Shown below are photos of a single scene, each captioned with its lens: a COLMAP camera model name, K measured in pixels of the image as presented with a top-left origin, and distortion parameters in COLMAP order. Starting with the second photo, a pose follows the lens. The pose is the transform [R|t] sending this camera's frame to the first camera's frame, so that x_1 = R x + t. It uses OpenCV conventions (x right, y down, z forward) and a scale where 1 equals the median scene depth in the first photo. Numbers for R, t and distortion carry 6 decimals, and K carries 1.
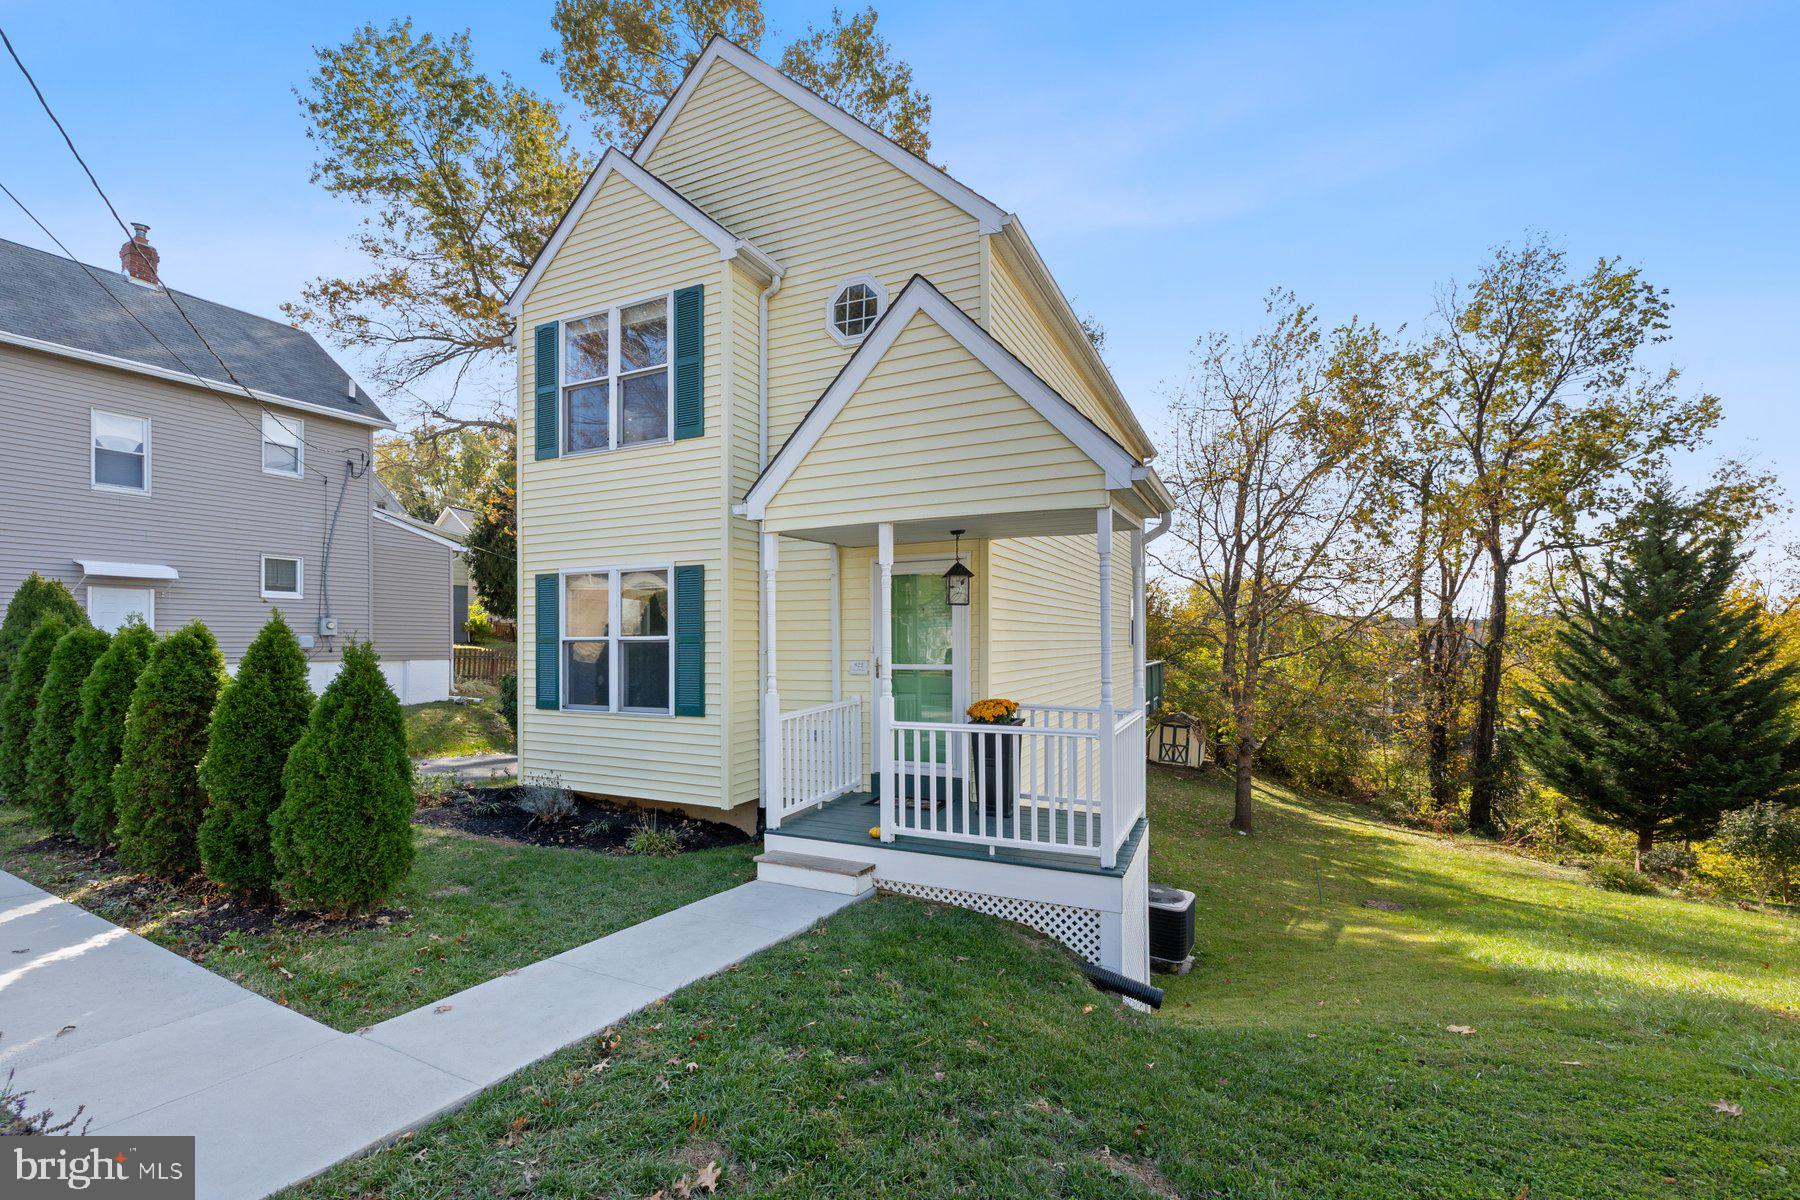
lens RADIAL K [[775.5, 0, 875.7], [0, 775.5, 647.9], [0, 0, 1]] dist [-0.000980, 0.000475]
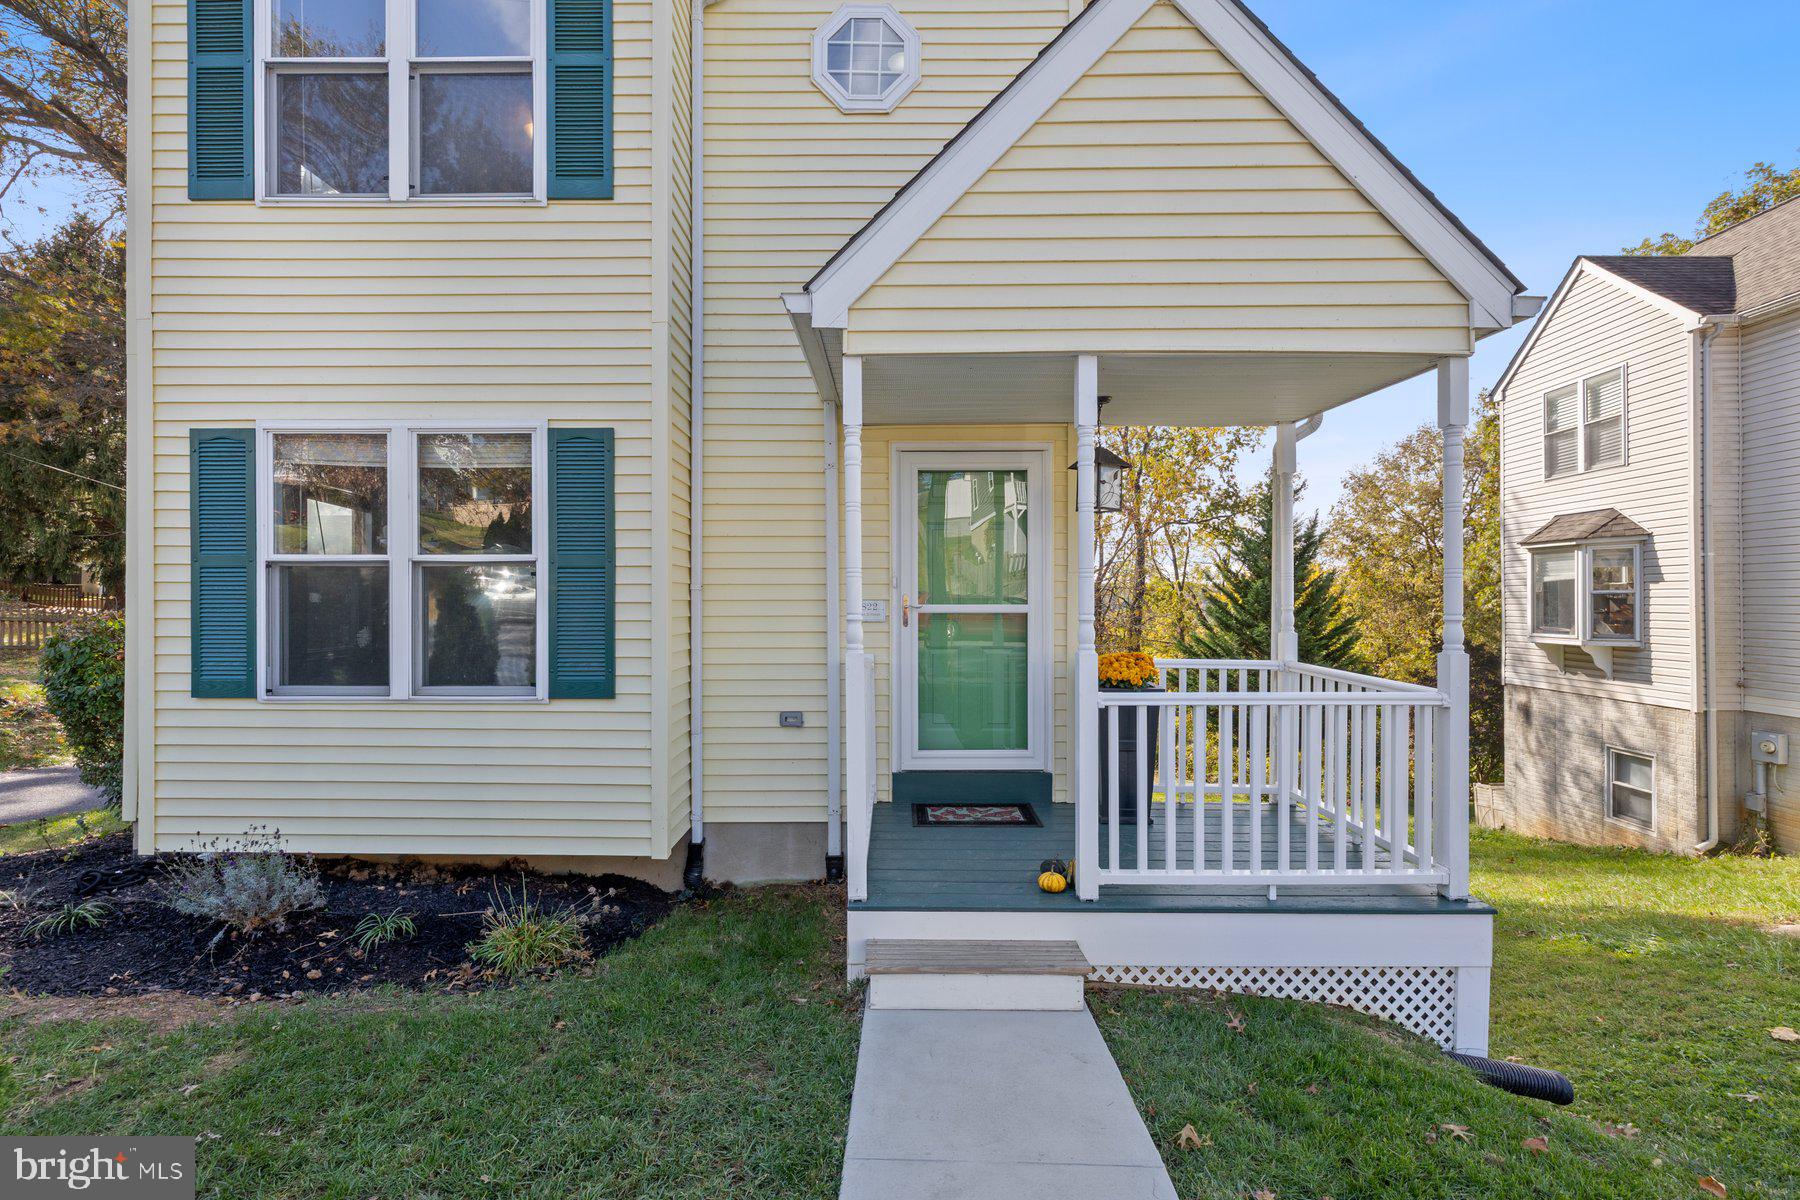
lens RADIAL K [[775.5, 0, 897.0], [0, 775.5, 608.5], [0, 0, 1]] dist [-0.000980, 0.000475]
pose [[0.900575, 0.000275, 0.434700, -0.285362], [-0.001829, 0.999993, 0.003157, 0.021649], [-0.434696, -0.003638, 0.900570, 0.409879]]
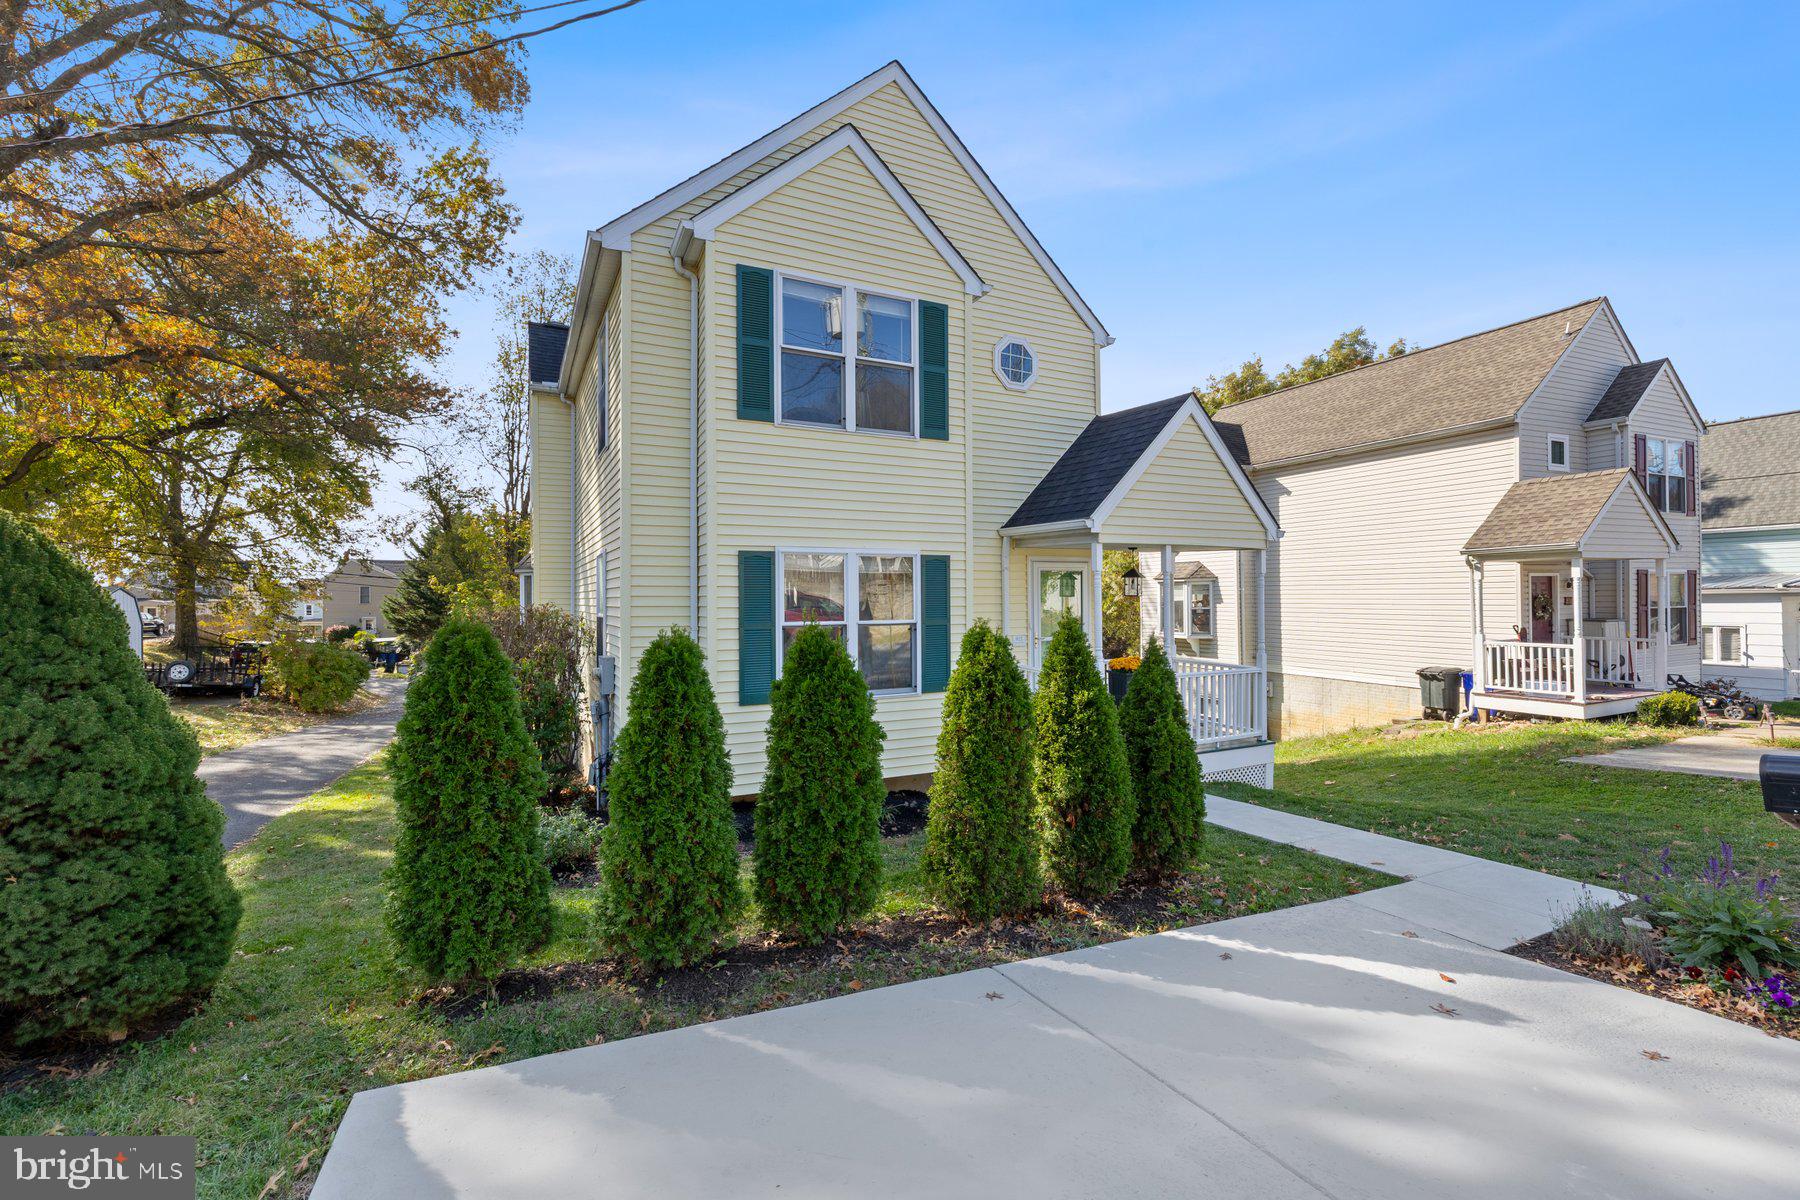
lens RADIAL K [[775.5, 0, 892.0], [0, 775.5, 597.4], [0, 0, 1]] dist [-0.000980, 0.000475]
pose [[0.599510, -0.001408, 0.800366, -1.188511], [0.005275, 0.999984, -0.002192, -0.045568], [-0.800350, 0.005536, 0.599508, 0.401000]]
